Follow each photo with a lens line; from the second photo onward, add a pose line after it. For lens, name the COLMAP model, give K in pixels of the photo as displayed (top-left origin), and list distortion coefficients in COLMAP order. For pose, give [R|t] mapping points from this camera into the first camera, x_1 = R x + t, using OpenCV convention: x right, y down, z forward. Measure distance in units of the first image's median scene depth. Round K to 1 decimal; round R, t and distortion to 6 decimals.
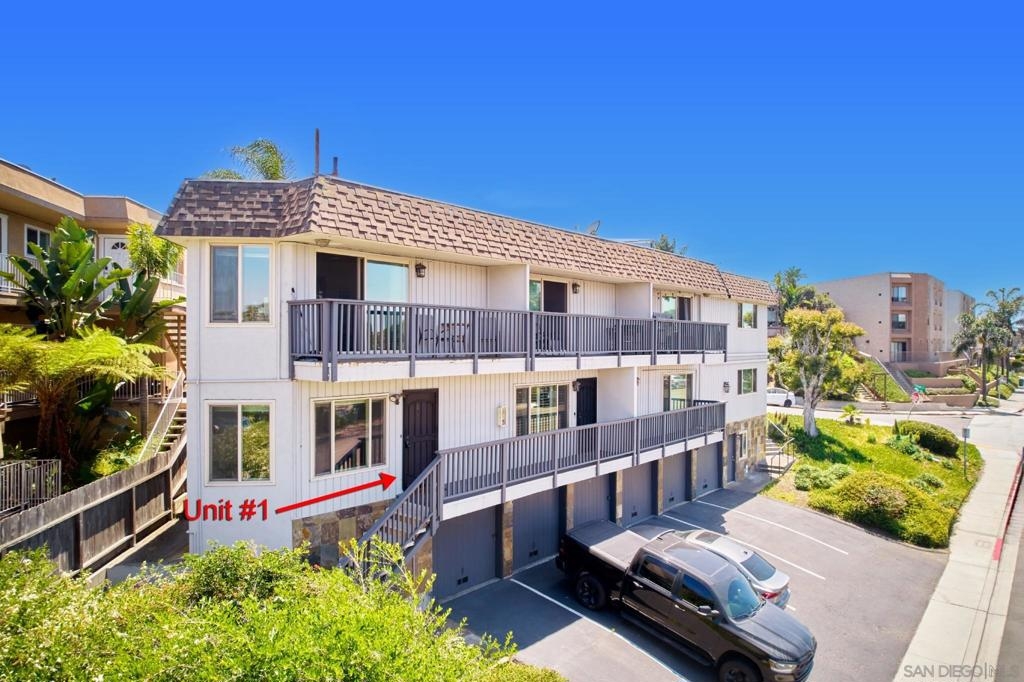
lens RADIAL K [[649.5, 0, 512.0], [0, 649.5, 341.0], [0, 0, 1]] dist [-0.079608, 0.065467]
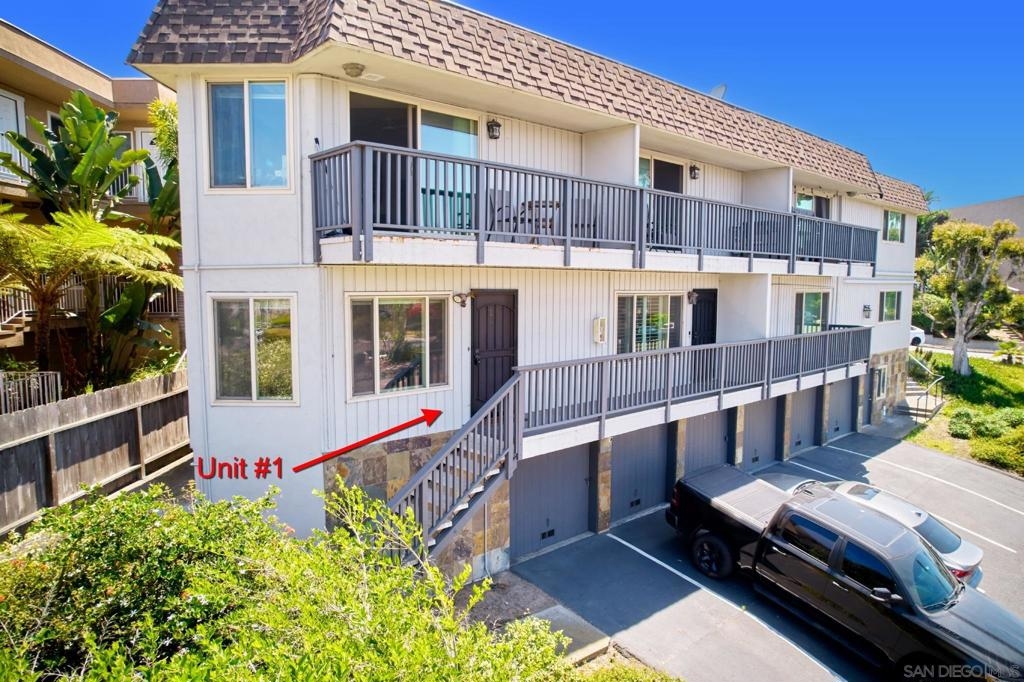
lens RADIAL K [[649.5, 0, 512.0], [0, 649.5, 341.0], [0, 0, 1]] dist [-0.079608, 0.065467]
pose [[0.991380, 0.011078, -0.130547, -0.019866], [0.000635, 0.996001, 0.089344, 0.065405], [0.131015, -0.088657, 0.987408, 0.236921]]
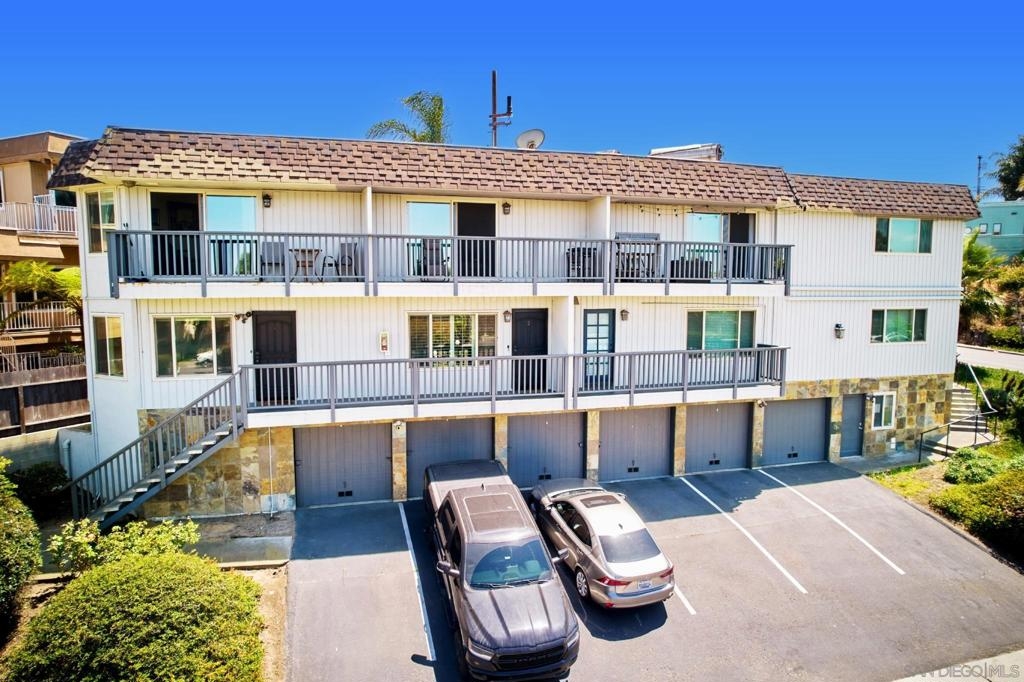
lens RADIAL K [[649.5, 0, 512.0], [0, 649.5, 341.0], [0, 0, 1]] dist [-0.079608, 0.065467]
pose [[0.837179, 0.046463, -0.544952, 0.766115], [0.001846, 0.996139, 0.087768, 0.029923], [0.546927, -0.074484, 0.833861, 0.300059]]
